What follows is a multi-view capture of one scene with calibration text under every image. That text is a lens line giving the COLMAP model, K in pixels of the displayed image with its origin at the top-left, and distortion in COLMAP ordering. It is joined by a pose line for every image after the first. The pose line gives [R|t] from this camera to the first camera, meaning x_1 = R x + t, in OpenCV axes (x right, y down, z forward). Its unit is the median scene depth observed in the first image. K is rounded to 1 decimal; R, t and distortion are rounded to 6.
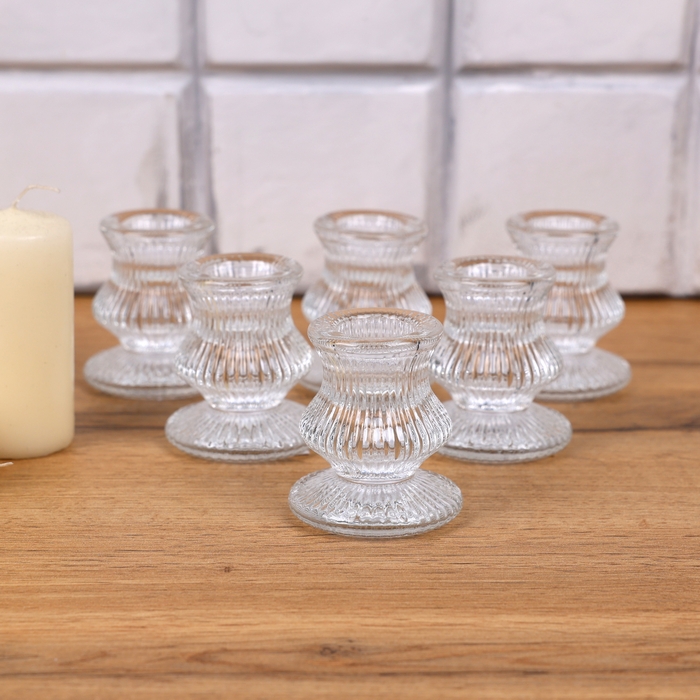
lens RADIAL K [[2304.4, 0, 363.1], [0, 2304.4, 328.0], [0, 0, 1]] dist [0.240506, 0.000000]
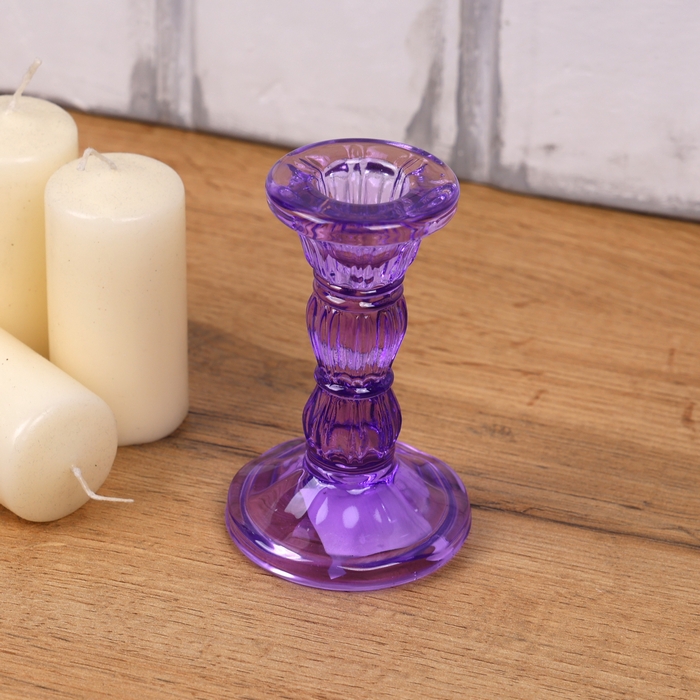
lens RADIAL K [[2981.8, 0, 336.7], [0, 2981.8, 310.0], [0, 0, 1]] dist [0.210403, 0.000000]
pose [[0.948553, 0.178201, -0.261709, 0.206110], [-0.104213, 0.956239, 0.273398, -0.320079], [0.298976, -0.232059, 0.925615, 0.033126]]
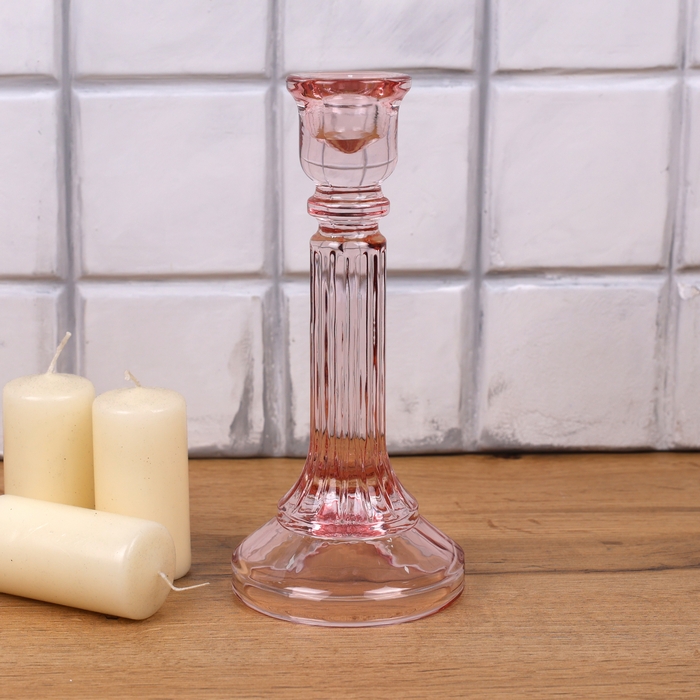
lens RADIAL K [[1800.9, 0, 300.0], [0, 1800.9, 299.3], [0, 0, 1]] dist [0.018261, 0.000000]
pose [[0.999709, -0.017420, 0.016662, -0.094867], [0.018654, 0.996852, -0.077057, -0.030480], [-0.015268, 0.077346, 0.996887, 0.038258]]
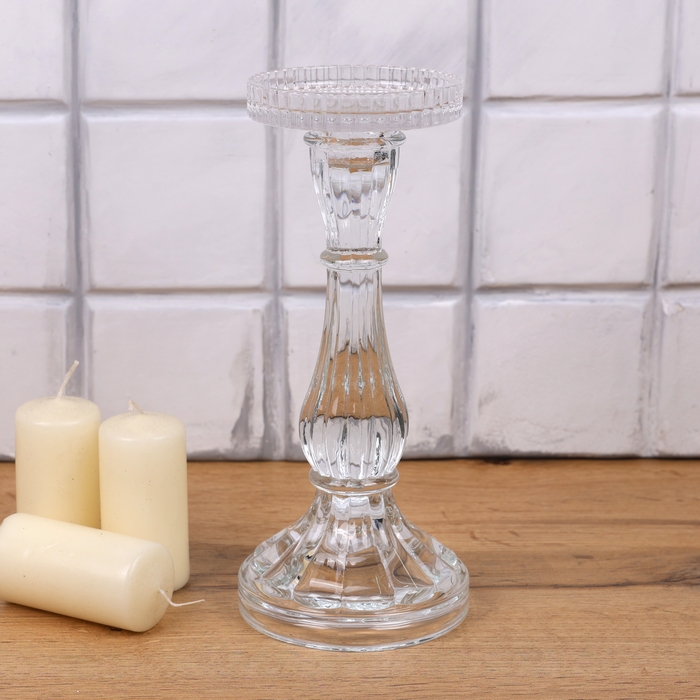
lens RADIAL K [[2028.3, 0, 319.2], [0, 2028.3, 286.0], [0, 0, 1]] dist [0.083331, 0.000000]
pose [[0.999929, -0.009432, 0.007288, -0.070293], [0.009646, 0.999505, -0.029940, -0.099984], [-0.007002, 0.030008, 0.999525, -0.180841]]
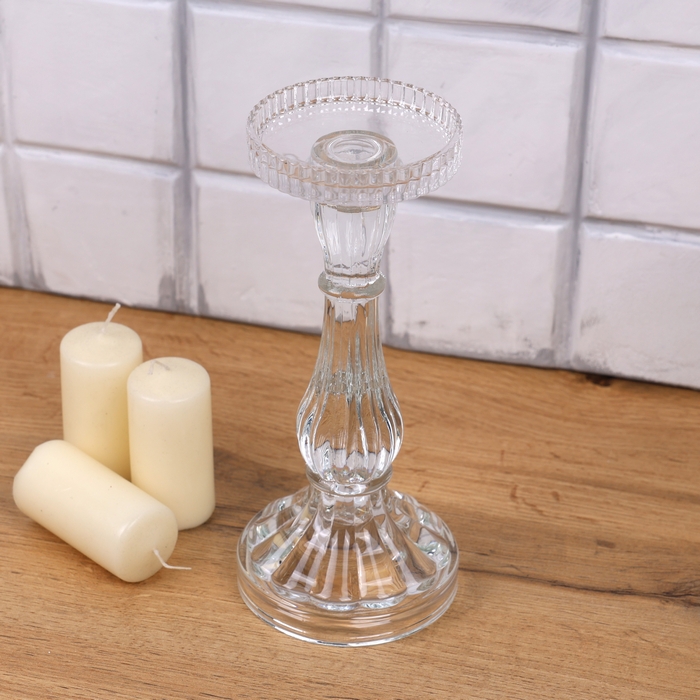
lens RADIAL K [[2462.8, 0, 338.3], [0, 2462.8, 268.5], [0, 0, 1]] dist [0.198893, 0.000000]
pose [[0.965897, 0.133477, -0.221871, 0.265029], [-0.073187, 0.962686, 0.260537, -0.527970], [0.248368, -0.235414, 0.939624, -0.360854]]
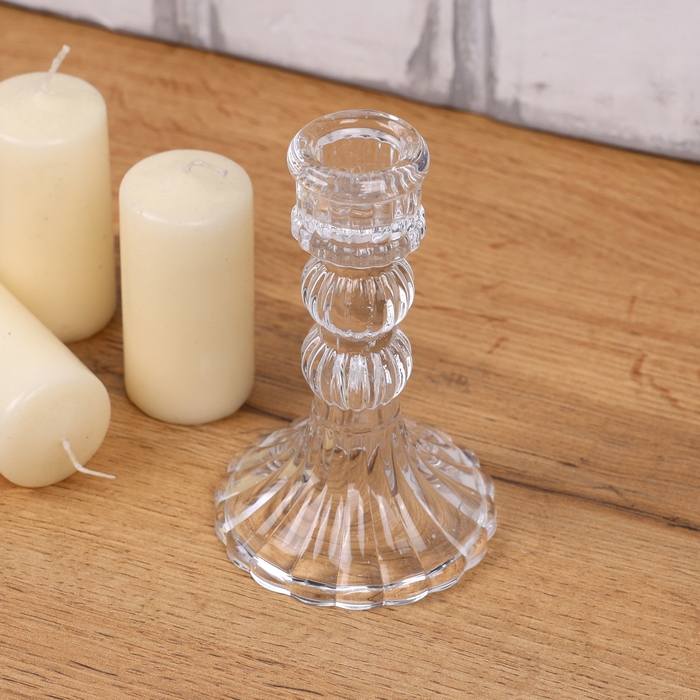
lens RADIAL K [[2981.8, 0, 385.4], [0, 2981.8, 196.5], [0, 0, 1]] dist [0.210403, 0.000000]
pose [[0.925413, 0.216933, -0.310726, 0.309638], [-0.103610, 0.933540, 0.343175, -0.454415], [0.364521, -0.285384, 0.886386, 0.033840]]
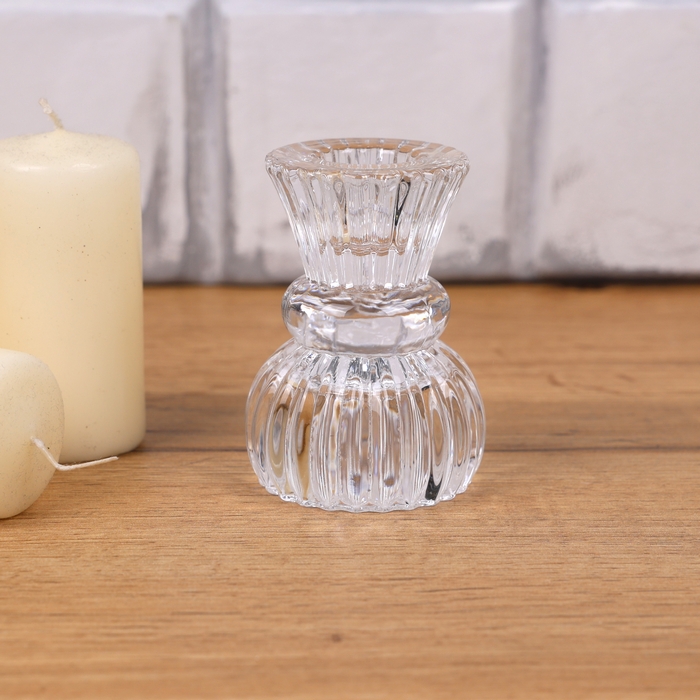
lens RADIAL K [[2673.3, 0, 324.3], [0, 2673.3, 307.4], [0, 0, 1]] dist [0.206318, 0.000000]
pose [[0.999516, -0.008296, 0.029984, -0.076499], [0.009059, 0.999636, -0.025402, 0.021202], [-0.029762, 0.025661, 0.999228, 0.155667]]
